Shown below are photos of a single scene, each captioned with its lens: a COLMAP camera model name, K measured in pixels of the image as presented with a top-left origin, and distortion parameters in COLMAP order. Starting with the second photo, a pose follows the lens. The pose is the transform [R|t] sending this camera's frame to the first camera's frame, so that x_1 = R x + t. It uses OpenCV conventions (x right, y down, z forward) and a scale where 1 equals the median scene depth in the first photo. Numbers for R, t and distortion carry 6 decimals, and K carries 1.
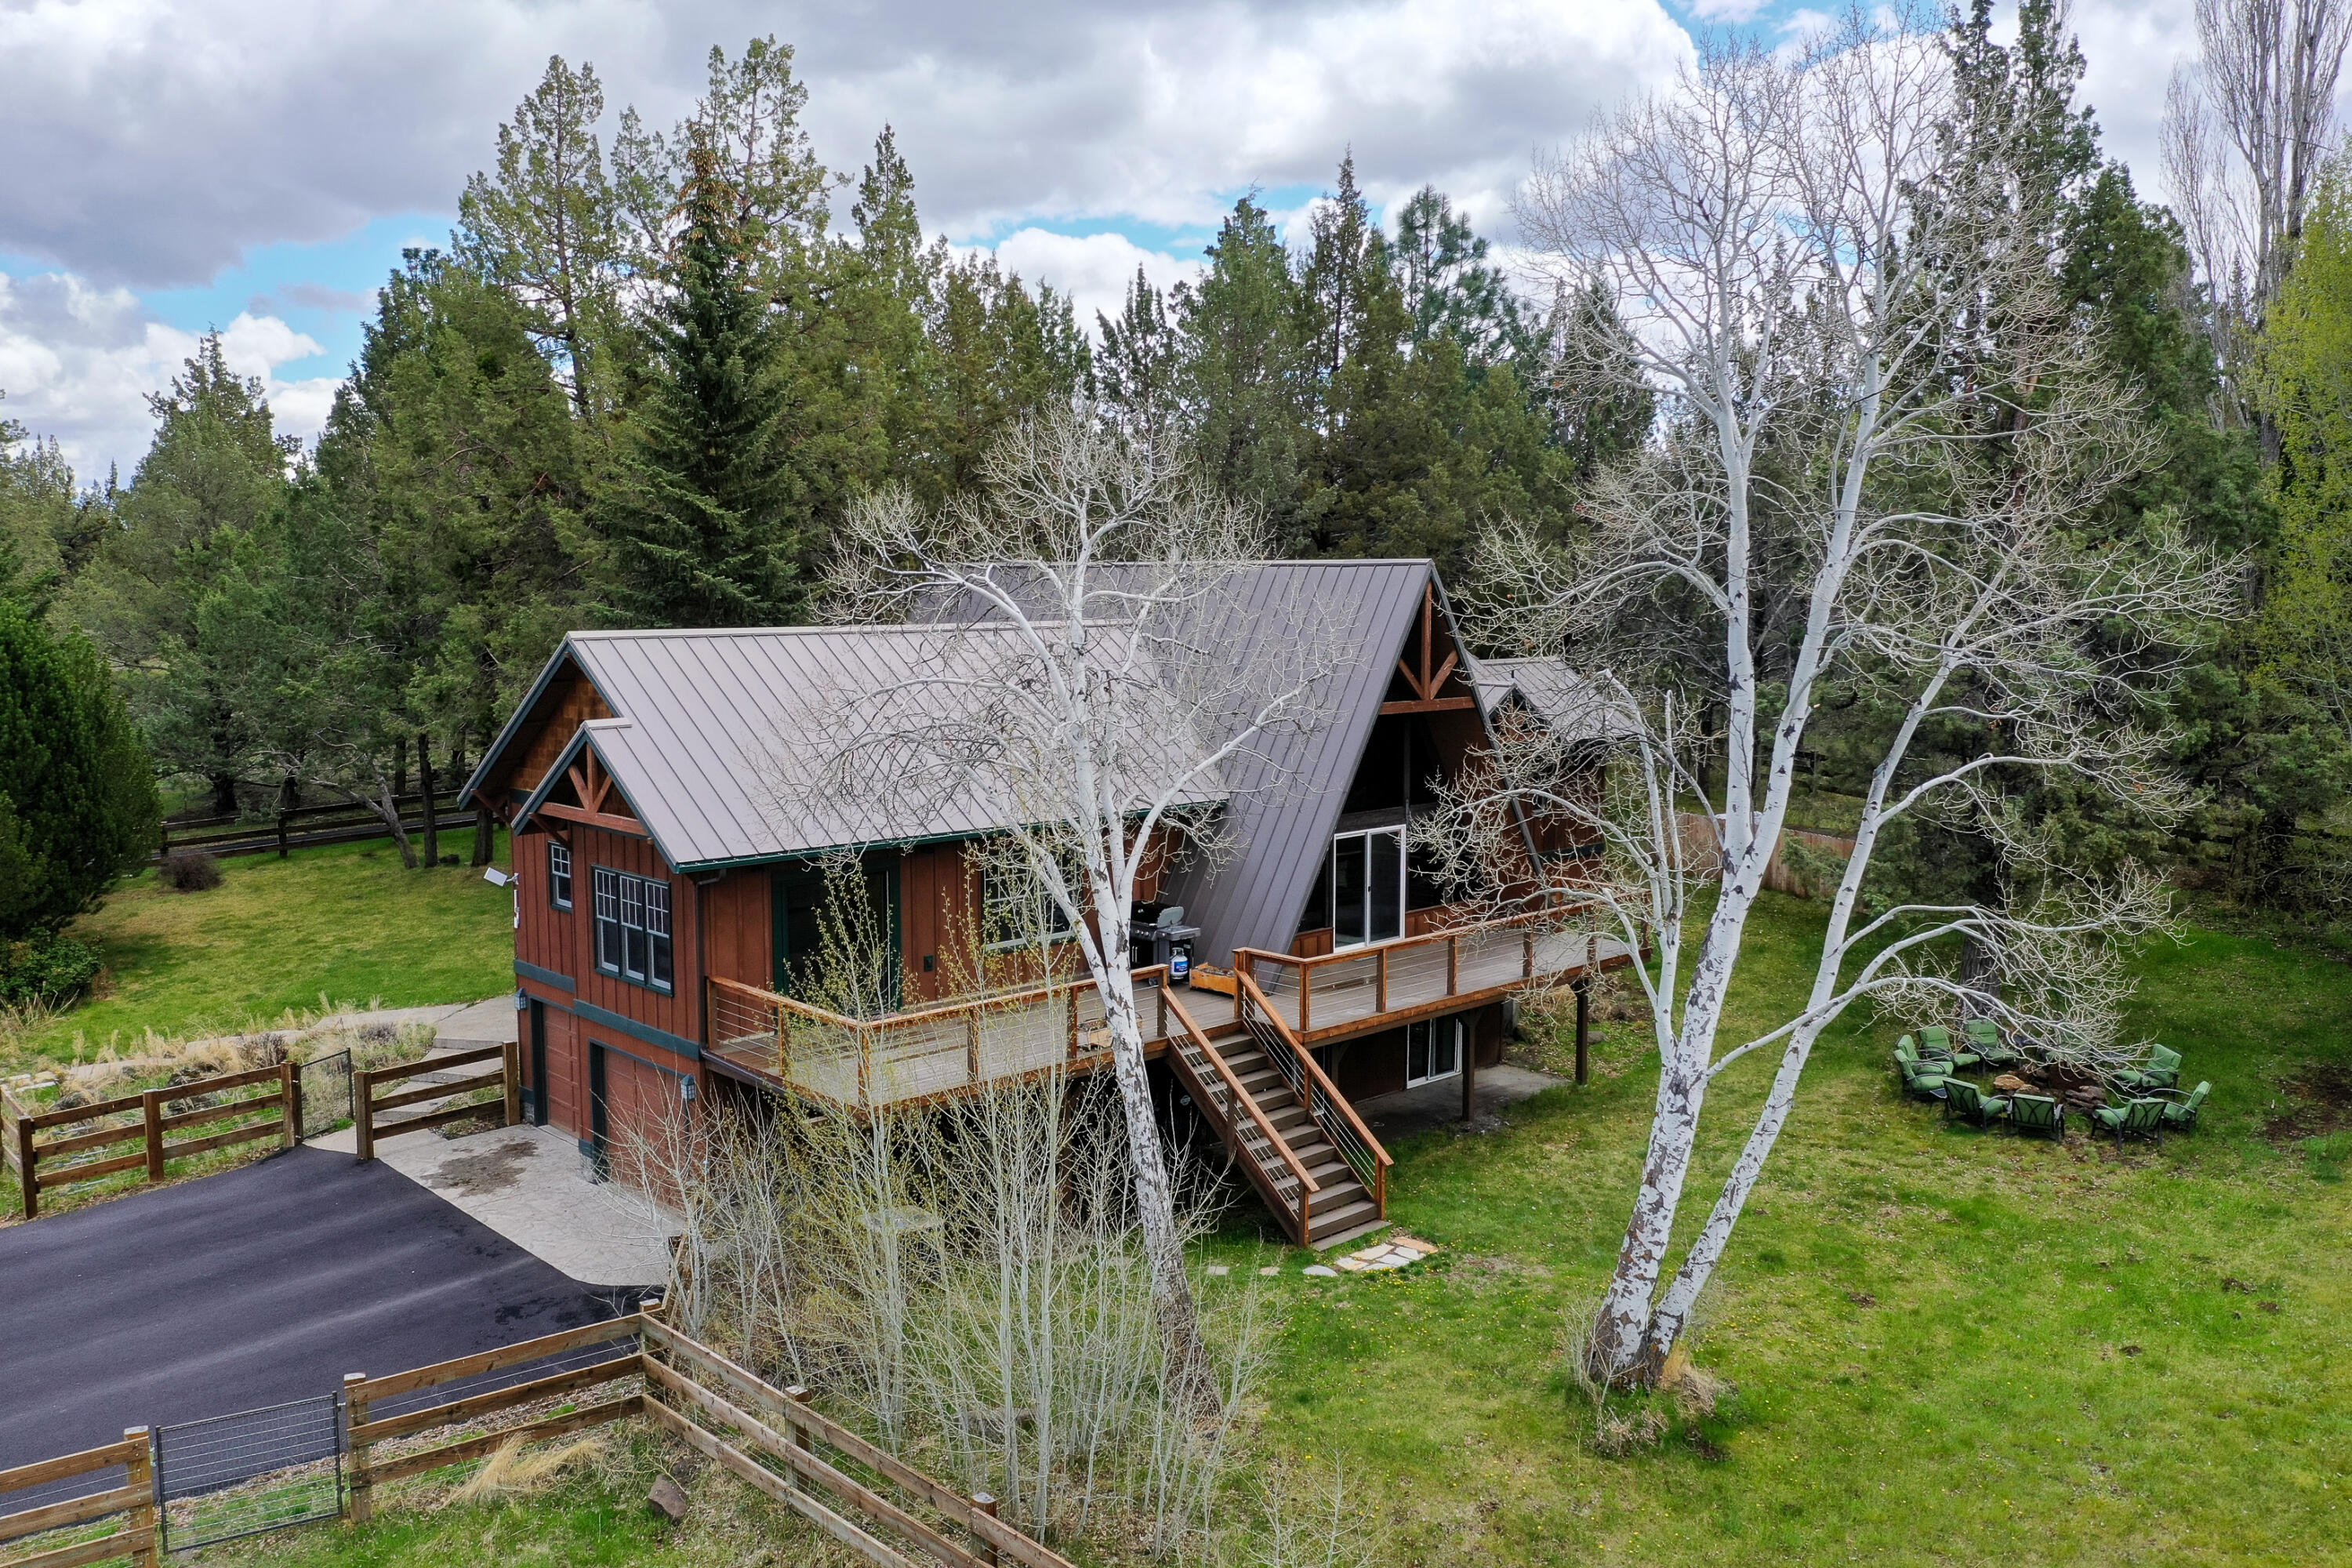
lens RADIAL K [[1900.8, 0, 1173.9], [0, 1900.8, 813.7], [0, 0, 1]] dist [0.005067, -0.003958]
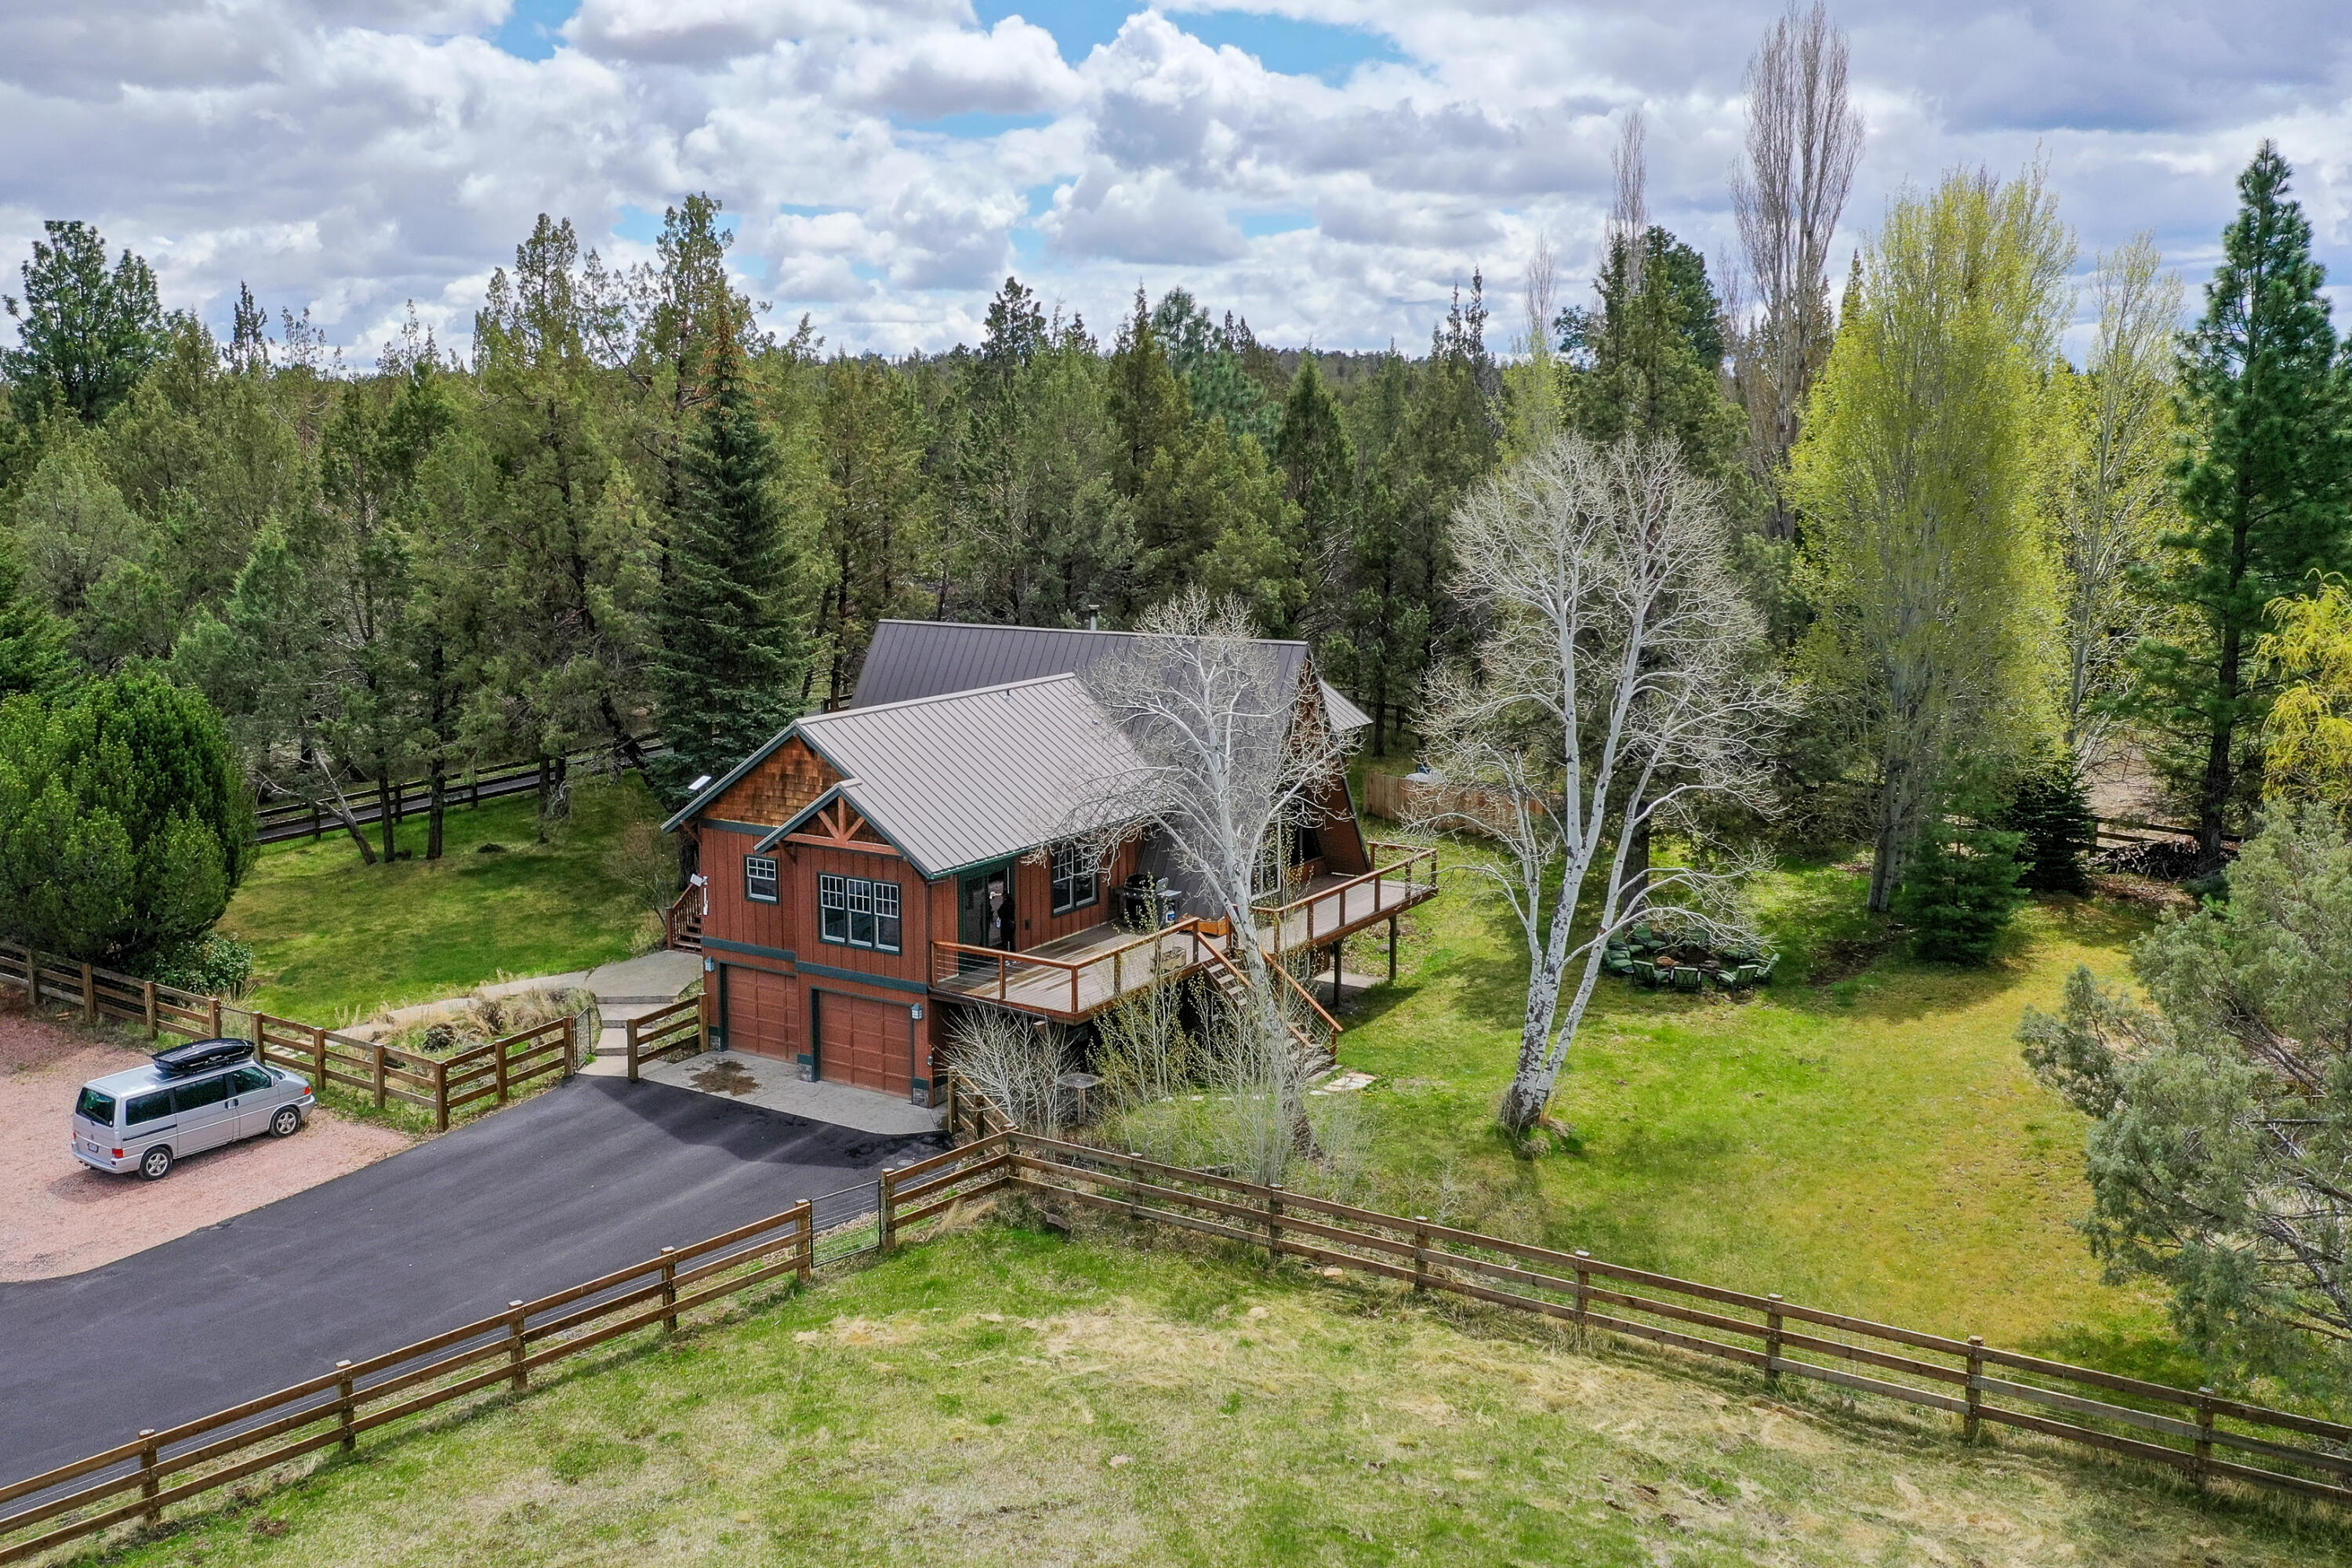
lens RADIAL K [[1891.2, 0, 1176.0], [0, 1891.2, 784.0], [0, 0, 1]] dist [-0.007196, -0.003990]
pose [[0.975565, -0.038407, 0.216326, -0.373093], [0.033385, 0.999083, 0.026824, -0.079450], [-0.217158, -0.018947, 0.975953, -0.572861]]
